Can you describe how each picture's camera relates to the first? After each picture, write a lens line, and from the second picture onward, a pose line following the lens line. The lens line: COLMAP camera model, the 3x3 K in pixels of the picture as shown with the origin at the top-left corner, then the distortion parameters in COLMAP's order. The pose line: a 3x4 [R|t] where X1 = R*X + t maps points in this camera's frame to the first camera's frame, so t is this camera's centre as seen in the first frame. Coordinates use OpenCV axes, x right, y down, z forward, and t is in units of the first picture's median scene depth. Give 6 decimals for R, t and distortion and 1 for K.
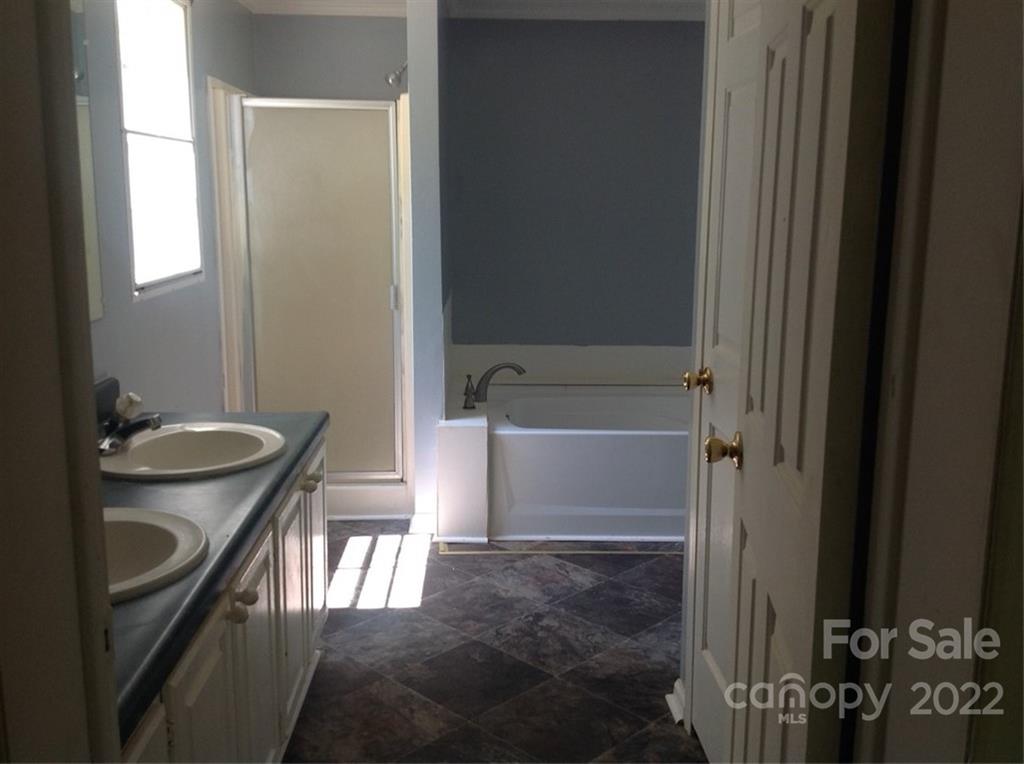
lens RADIAL K [[974.0, 0, 510.7], [0, 974.0, 359.9], [0, 0, 1]] dist [0.194407, -0.413600]
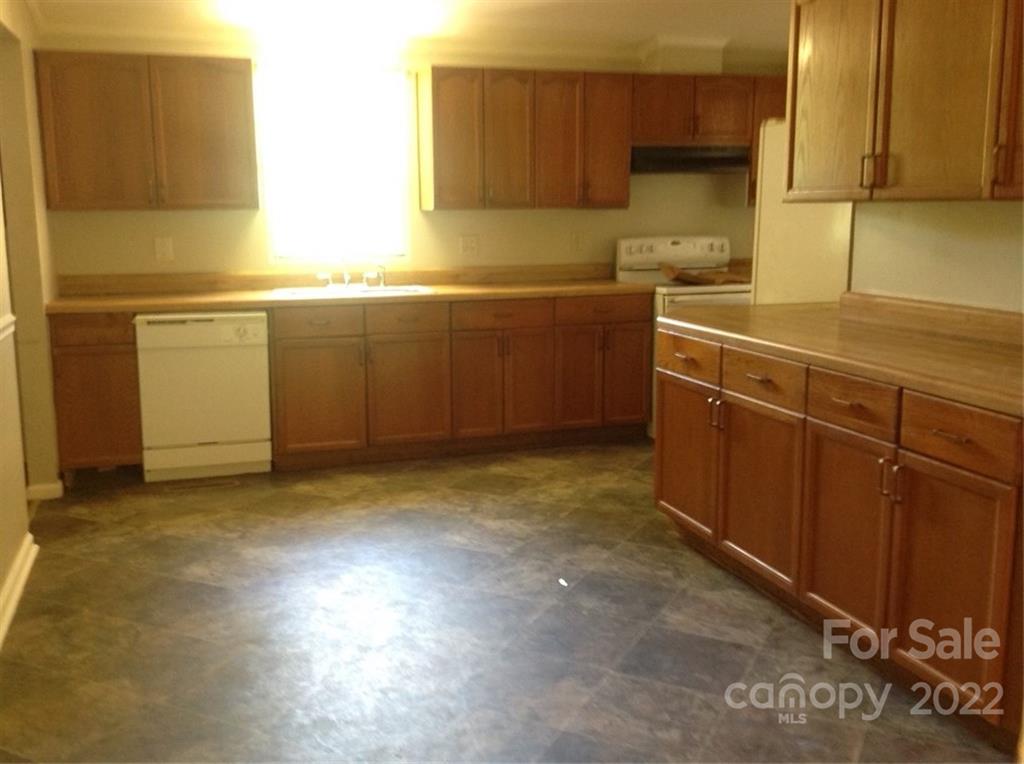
lens RADIAL K [[974.0, 0, 510.7], [0, 974.0, 359.9], [0, 0, 1]] dist [0.194407, -0.413600]
pose [[-0.956038, 0.043504, -0.289997, 0.057470], [-0.051760, 0.948372, 0.312907, -0.359293], [0.288638, 0.314162, -0.904429, 2.203912]]
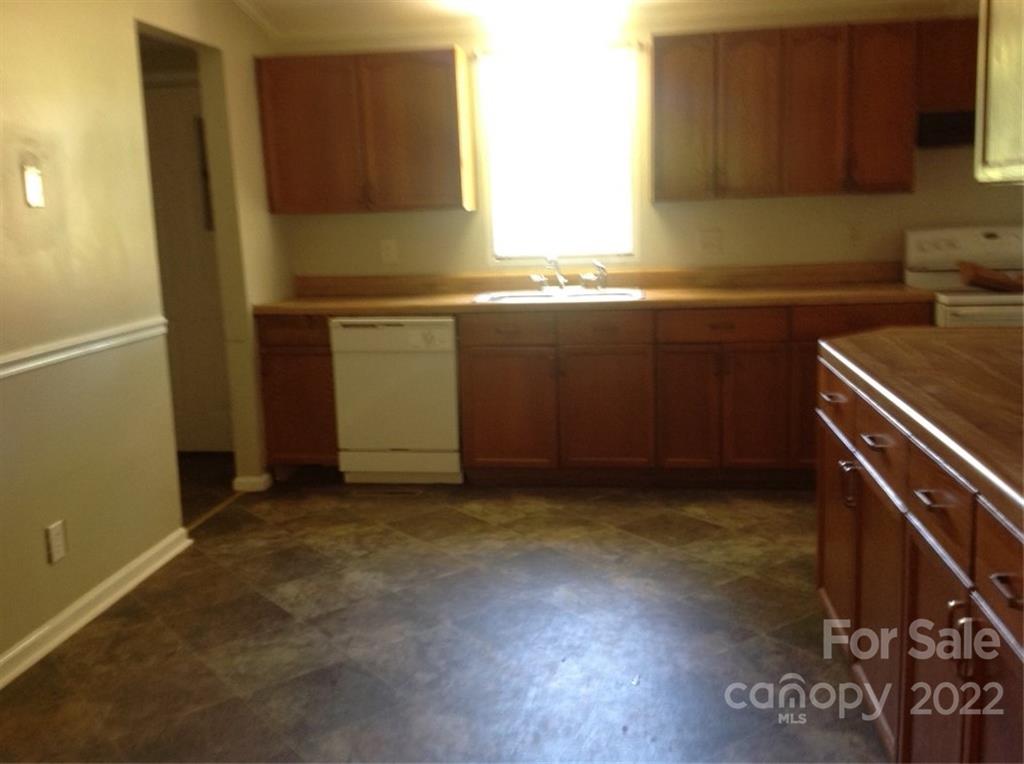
lens RADIAL K [[974.0, 0, 510.7], [0, 974.0, 359.9], [0, 0, 1]] dist [0.194407, -0.413600]
pose [[-0.986803, -0.000273, 0.161927, -0.340644], [0.052629, 0.945166, 0.322323, -0.332375], [-0.153135, 0.326591, -0.932678, 2.040561]]
